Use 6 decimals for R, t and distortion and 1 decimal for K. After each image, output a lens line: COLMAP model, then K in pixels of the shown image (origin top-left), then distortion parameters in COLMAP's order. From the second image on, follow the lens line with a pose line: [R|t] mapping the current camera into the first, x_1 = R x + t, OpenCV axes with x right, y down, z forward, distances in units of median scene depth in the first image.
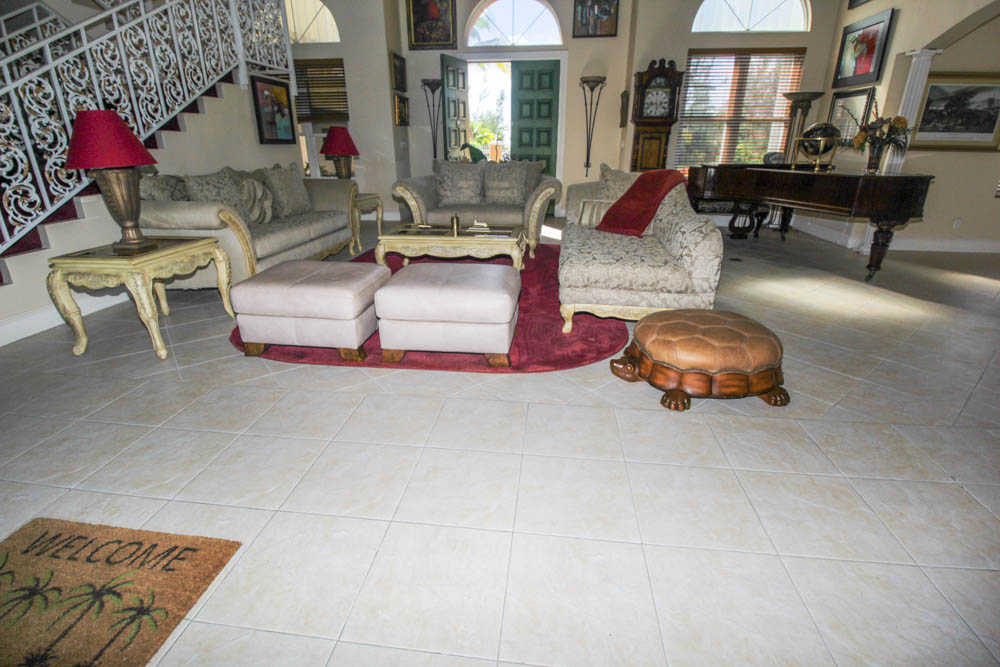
lens RADIAL K [[478.0, 0, 500.0], [0, 478.0, 333.5], [0, 0, 1]] dist [0.001923, -0.014543]
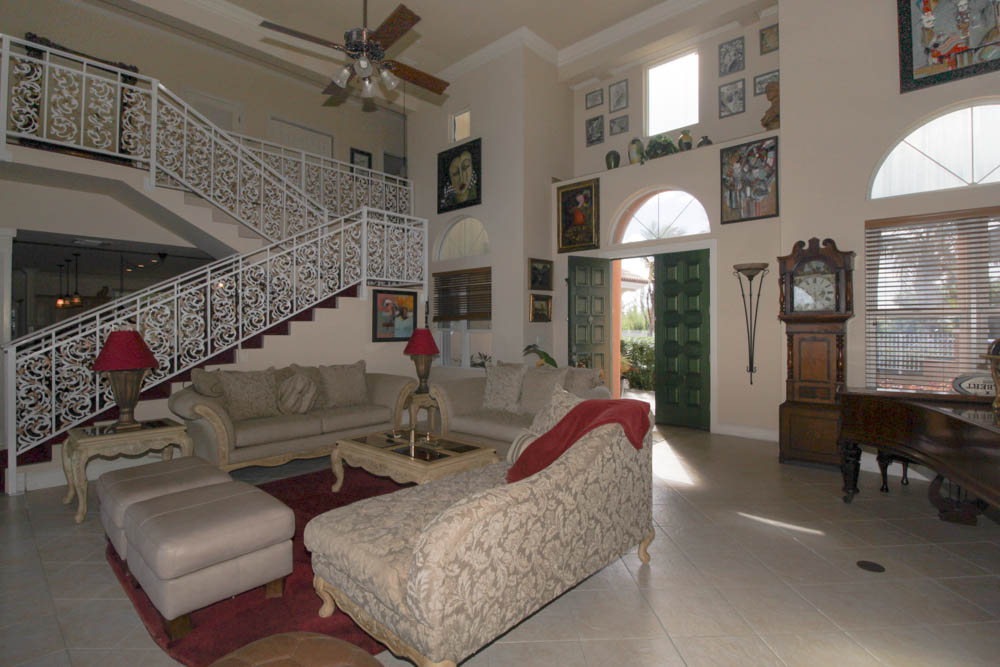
lens RADIAL K [[500.9, 0, 496.1], [0, 500.9, 321.5], [0, 0, 1]] dist [0.000298, -0.016224]
pose [[0.800152, -0.005500, -0.599771, 0.403664], [-0.218573, 0.928525, -0.300112, -0.124635], [0.558553, 0.371230, 0.741759, 0.214070]]
